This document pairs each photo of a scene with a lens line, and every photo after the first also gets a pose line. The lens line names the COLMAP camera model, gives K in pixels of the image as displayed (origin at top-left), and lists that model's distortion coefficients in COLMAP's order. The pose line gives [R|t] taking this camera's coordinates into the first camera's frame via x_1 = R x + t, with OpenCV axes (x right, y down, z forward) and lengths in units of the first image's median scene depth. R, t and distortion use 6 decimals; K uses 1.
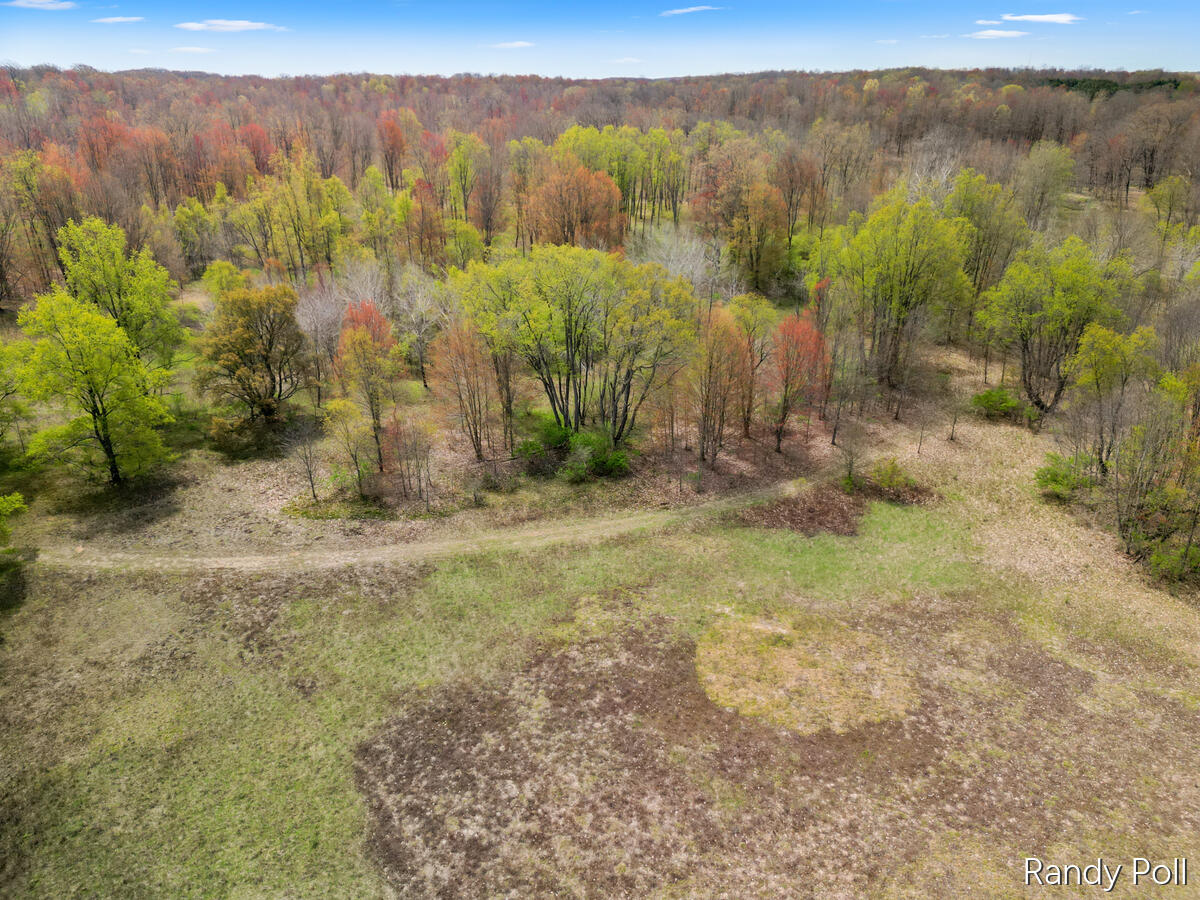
lens RADIAL K [[847.2, 0, 598.8], [0, 847.2, 450.0], [0, 0, 1]] dist [0.046907, -0.012224]
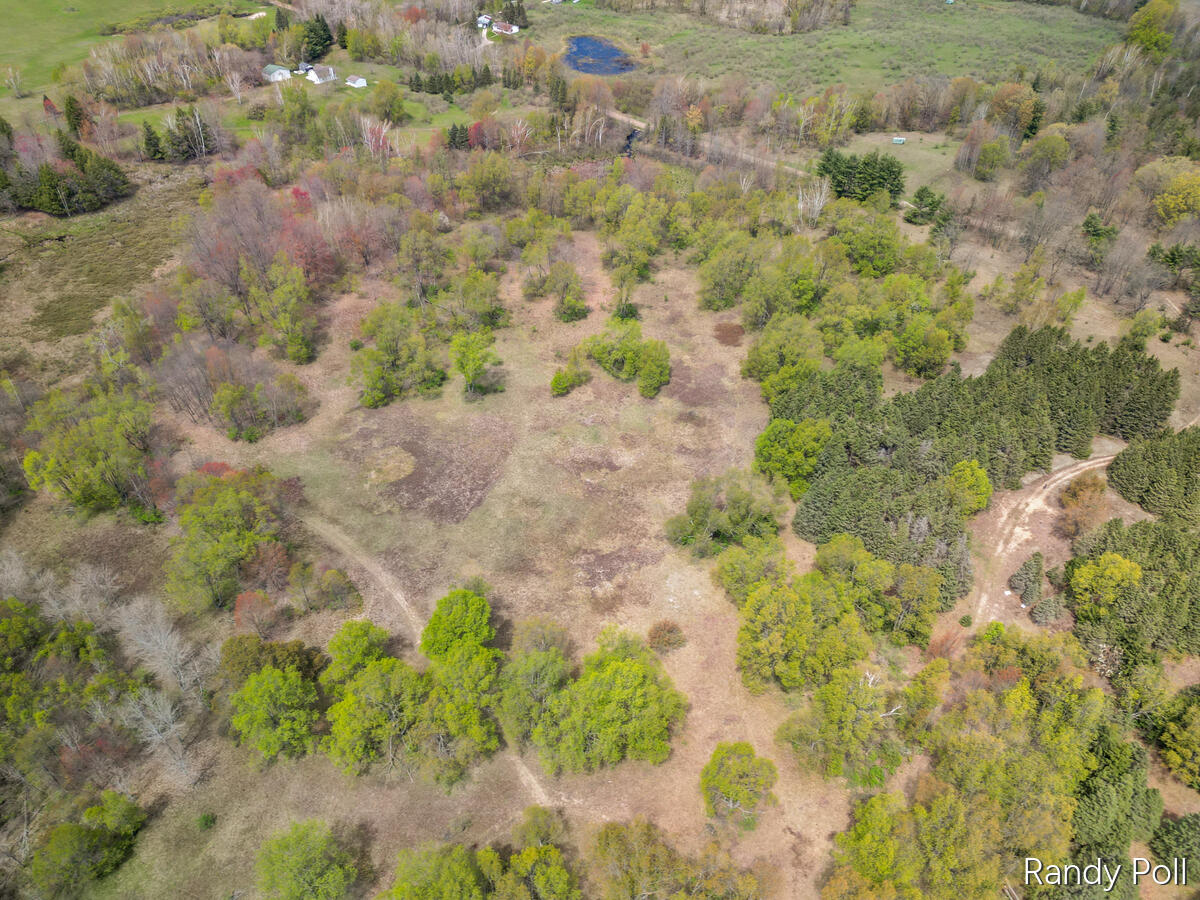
lens RADIAL K [[847.2, 0, 599.7], [0, 847.2, 451.4], [0, 0, 1]] dist [0.046907, -0.012224]
pose [[-0.539700, -0.551655, 0.635925, -2.272919], [0.325129, 0.560191, 0.761890, -2.027390], [-0.776540, 0.617950, -0.122976, 0.570527]]
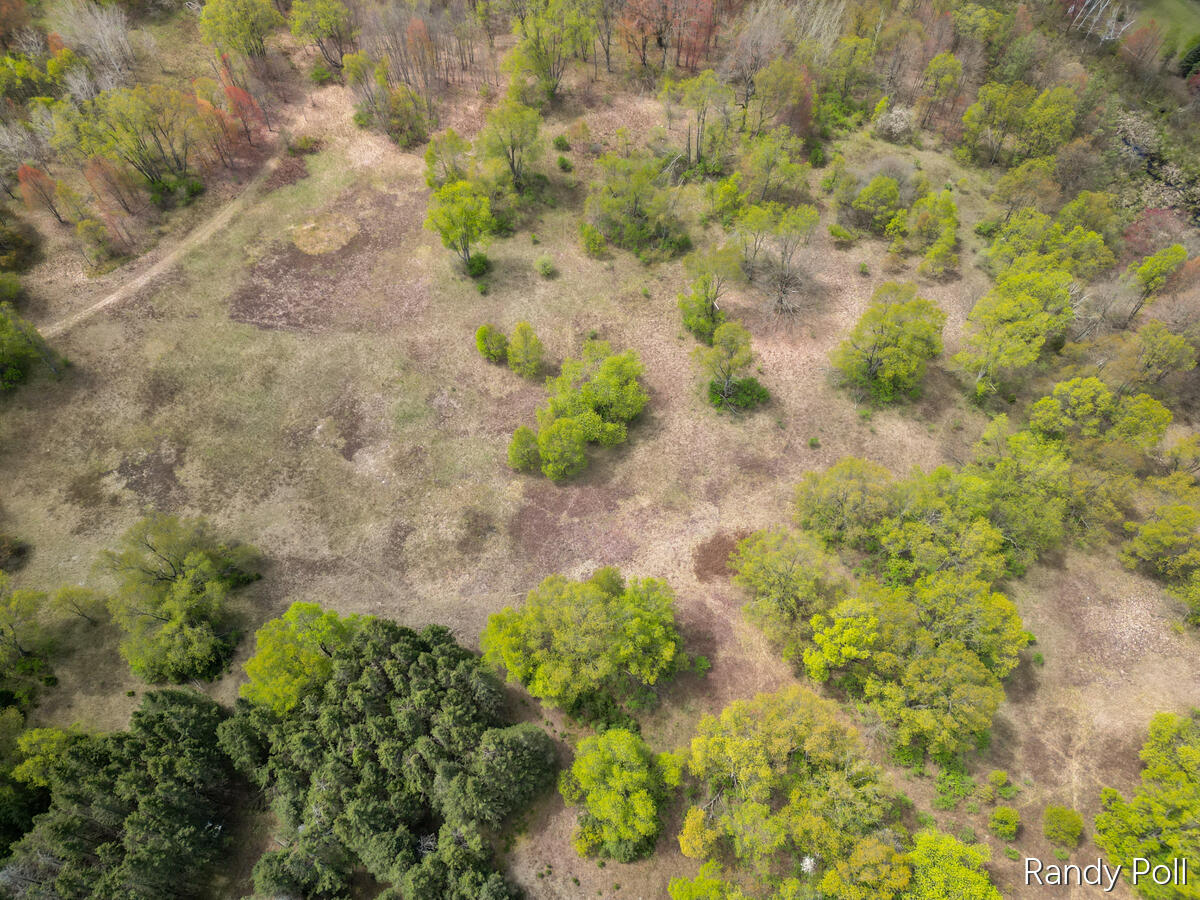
lens RADIAL K [[847.2, 0, 598.5], [0, 847.2, 449.7], [0, 0, 1]] dist [0.046907, -0.012224]
pose [[0.701980, -0.583208, 0.408769, -0.710469], [0.280065, 0.753767, 0.594474, -0.644706], [-0.654818, -0.302827, 0.692466, -1.842229]]
